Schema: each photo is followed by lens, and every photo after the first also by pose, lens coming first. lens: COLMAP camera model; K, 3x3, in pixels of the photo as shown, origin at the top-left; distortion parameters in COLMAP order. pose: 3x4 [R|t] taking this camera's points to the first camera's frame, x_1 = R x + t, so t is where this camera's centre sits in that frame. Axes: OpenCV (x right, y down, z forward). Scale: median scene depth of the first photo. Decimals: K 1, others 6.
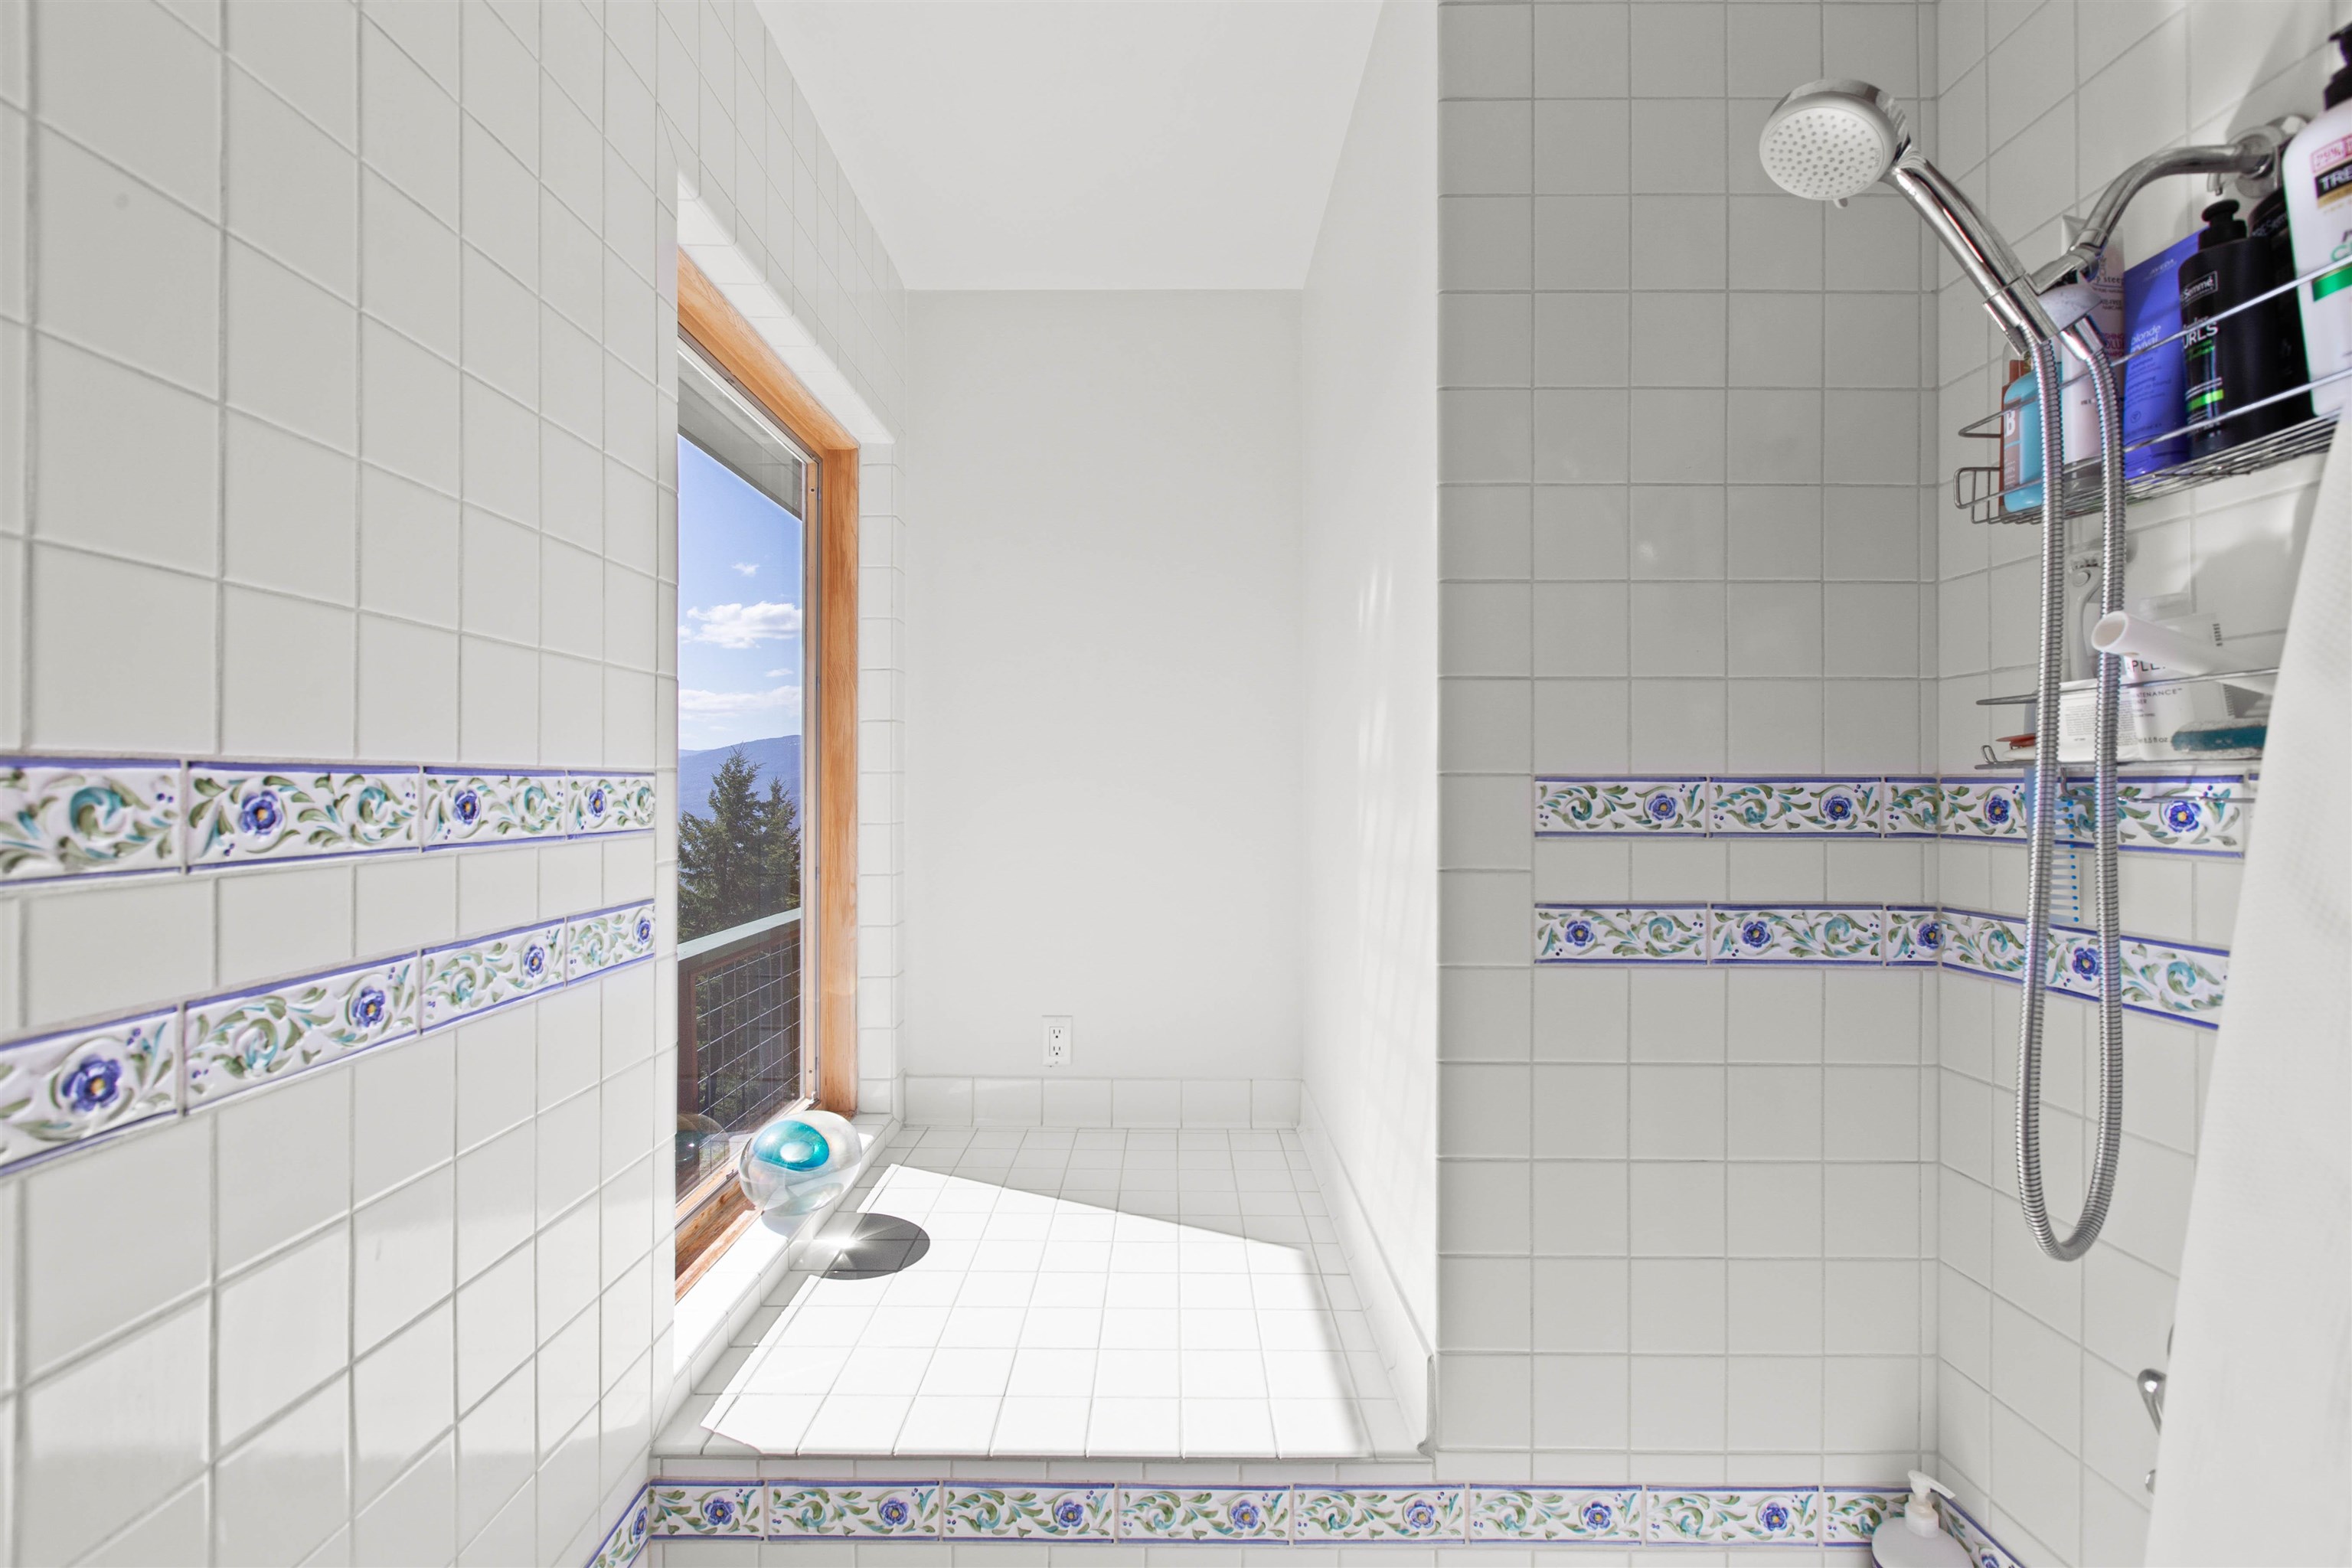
lens RADIAL K [[1045.1, 0, 1176.0], [0, 1045.1, 784.0], [0, 0, 1]] dist [0.002261, -0.004117]
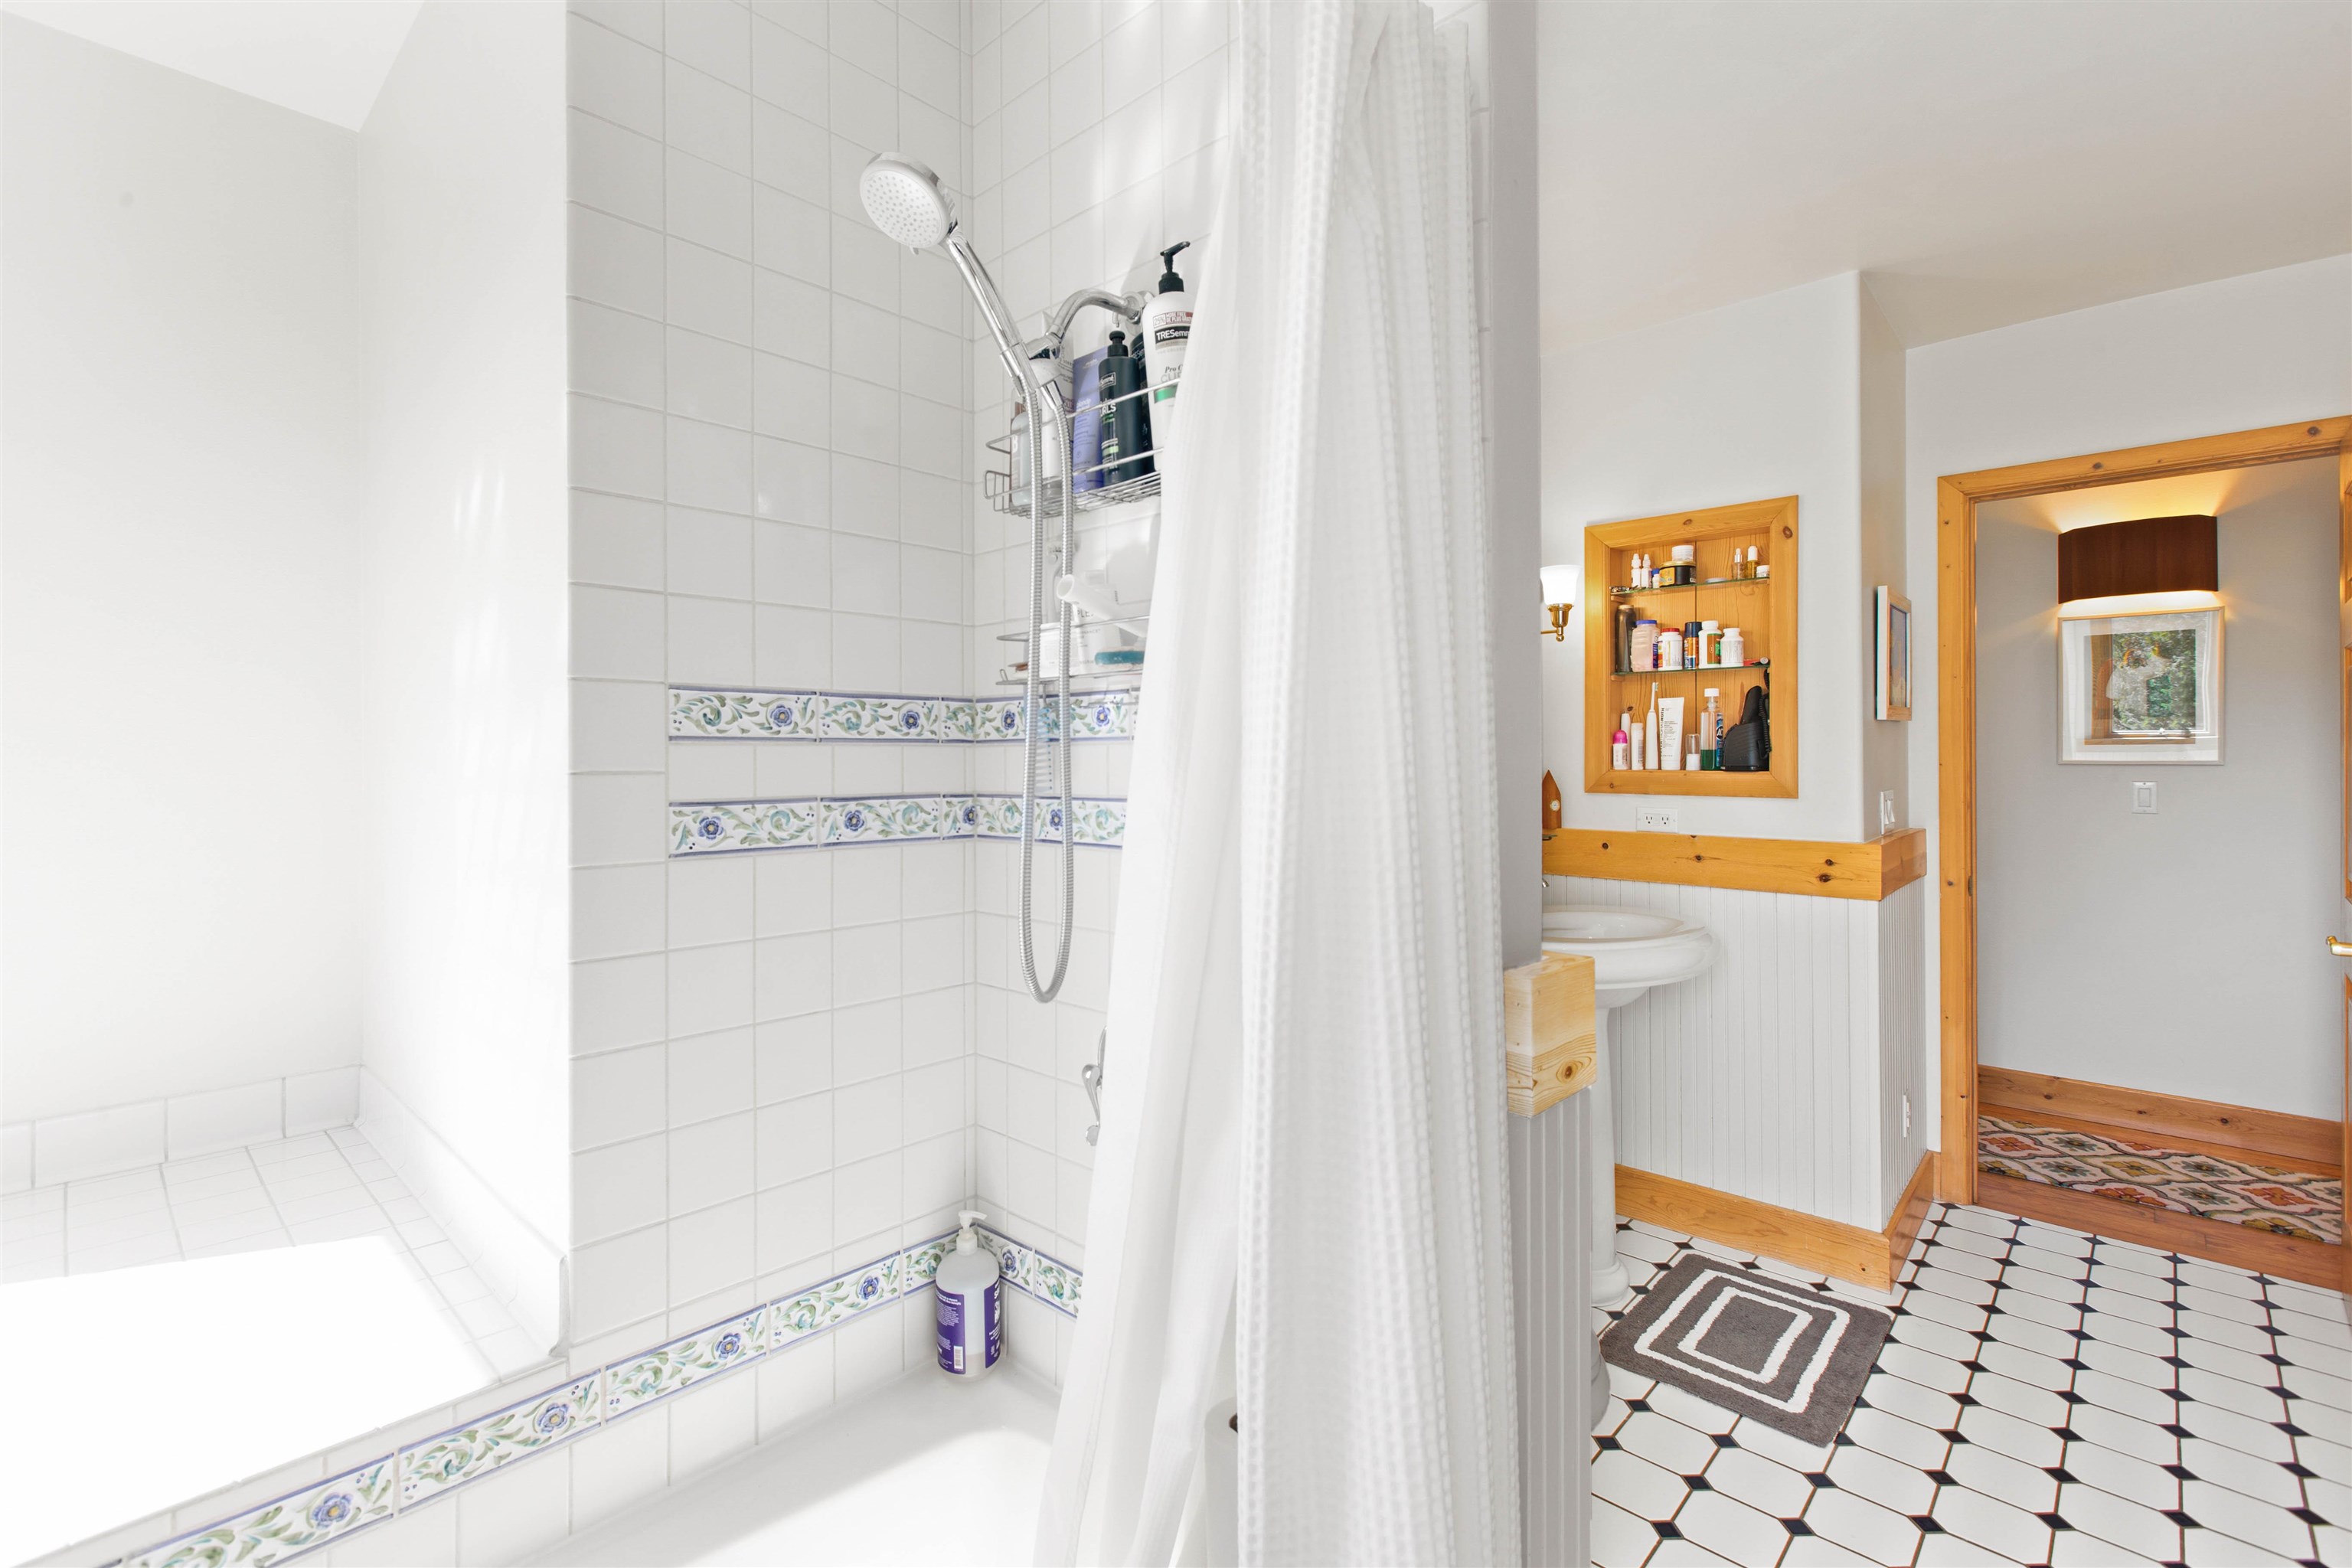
lens RADIAL K [[1044.9, 0, 1157.8], [0, 1044.9, 770.3], [0, 0, 1]] dist [0.004090, -0.003944]
pose [[0.691917, -0.005189, 0.721958, -0.092580], [0.002140, 0.999985, 0.005136, 0.080451], [-0.721974, -0.002009, 0.691918, -0.120190]]
